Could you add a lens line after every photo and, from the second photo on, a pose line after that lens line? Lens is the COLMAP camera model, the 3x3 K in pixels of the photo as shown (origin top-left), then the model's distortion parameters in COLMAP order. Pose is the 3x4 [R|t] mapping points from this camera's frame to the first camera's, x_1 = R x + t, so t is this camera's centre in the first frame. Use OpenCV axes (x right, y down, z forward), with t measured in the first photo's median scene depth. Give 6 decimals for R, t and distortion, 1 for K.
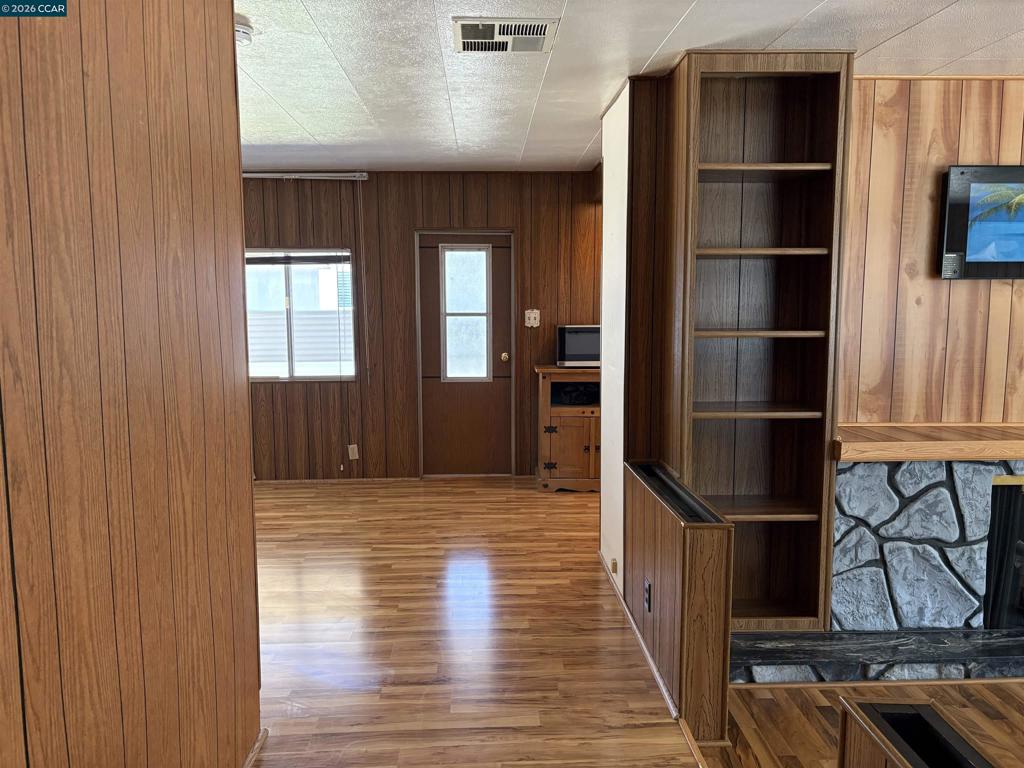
lens RADIAL K [[773.6, 0, 512.0], [0, 773.6, 384.0], [0, 0, 1]] dist [0.038947, -0.035177]
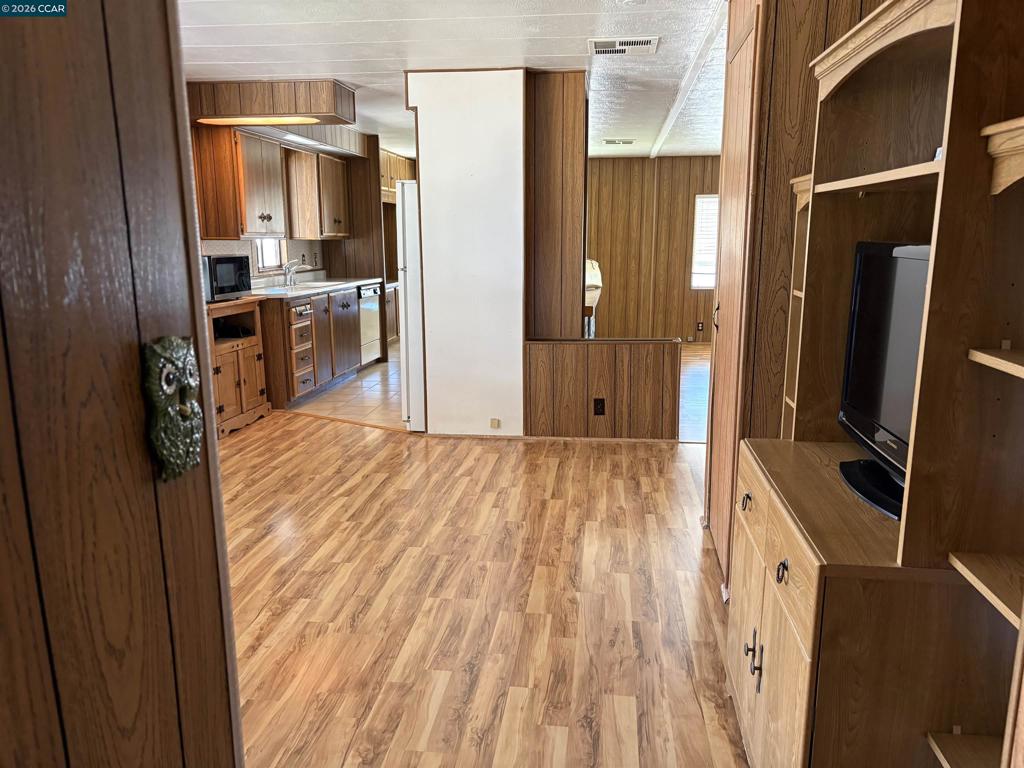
lens RADIAL K [[773.6, 0, 512.0], [0, 773.6, 384.0], [0, 0, 1]] dist [0.038947, -0.035177]
pose [[0.172212, -0.185114, 0.967510, -0.940226], [0.126299, 0.978227, 0.164683, -0.039168], [-0.976930, 0.093835, 0.191842, 0.580609]]
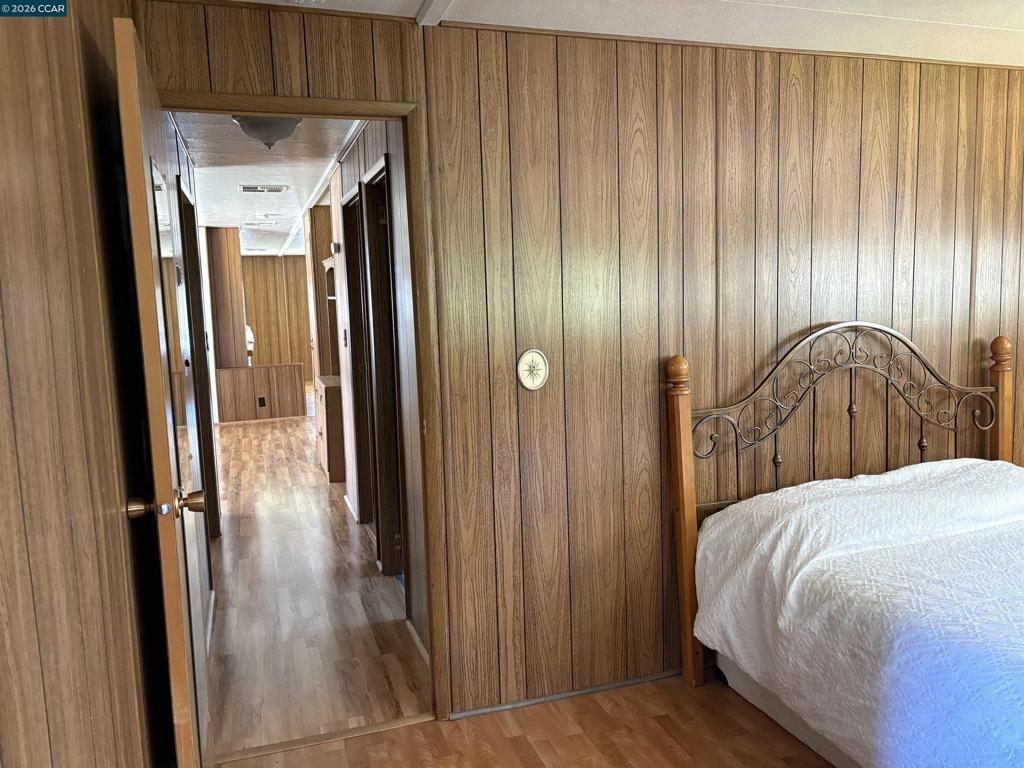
lens RADIAL K [[773.6, 0, 512.0], [0, 773.6, 384.0], [0, 0, 1]] dist [0.038947, -0.035177]
pose [[-0.275409, -0.096215, 0.956500, -1.970020], [0.153868, 0.977739, 0.142655, -0.046314], [-0.948933, 0.186463, -0.254474, 0.560470]]
